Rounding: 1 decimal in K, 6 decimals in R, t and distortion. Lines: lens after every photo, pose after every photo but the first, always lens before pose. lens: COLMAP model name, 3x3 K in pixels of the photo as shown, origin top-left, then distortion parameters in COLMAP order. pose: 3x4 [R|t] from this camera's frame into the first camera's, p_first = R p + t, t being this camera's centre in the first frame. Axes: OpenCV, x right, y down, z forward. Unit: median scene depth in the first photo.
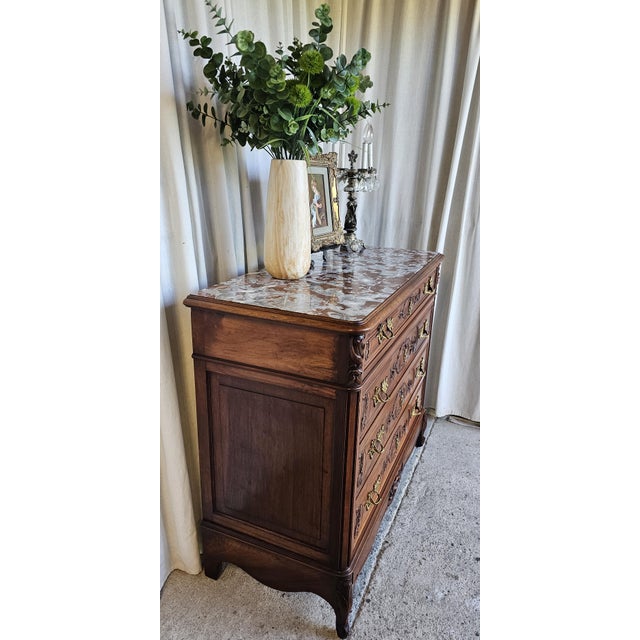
lens RADIAL K [[465.2, 0, 323.1], [0, 465.2, 321.2], [0, 0, 1]] dist [0.066624, -0.075864]
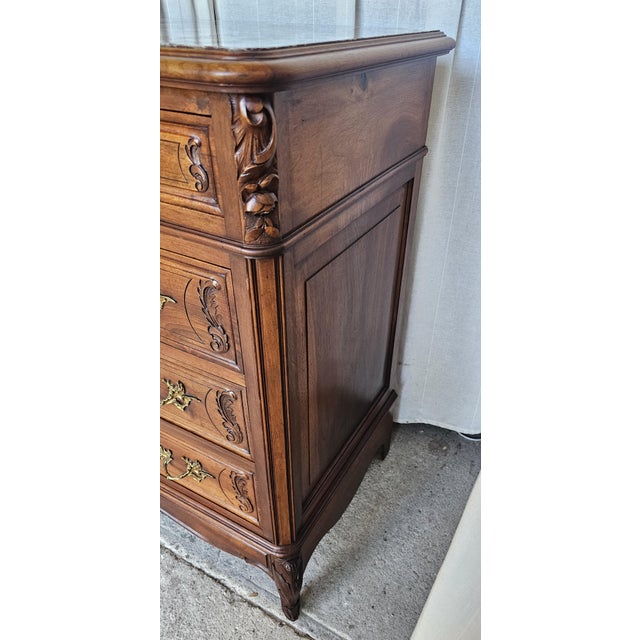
lens RADIAL K [[472.1, 0, 329.4], [0, 472.1, 349.1], [0, 0, 1]] dist [0.057299, -0.075192]
pose [[-0.099327, 0.568846, -0.816425, 0.710162], [-0.328942, 0.755583, 0.566473, -0.264699], [0.939112, 0.324822, 0.112068, 1.571102]]
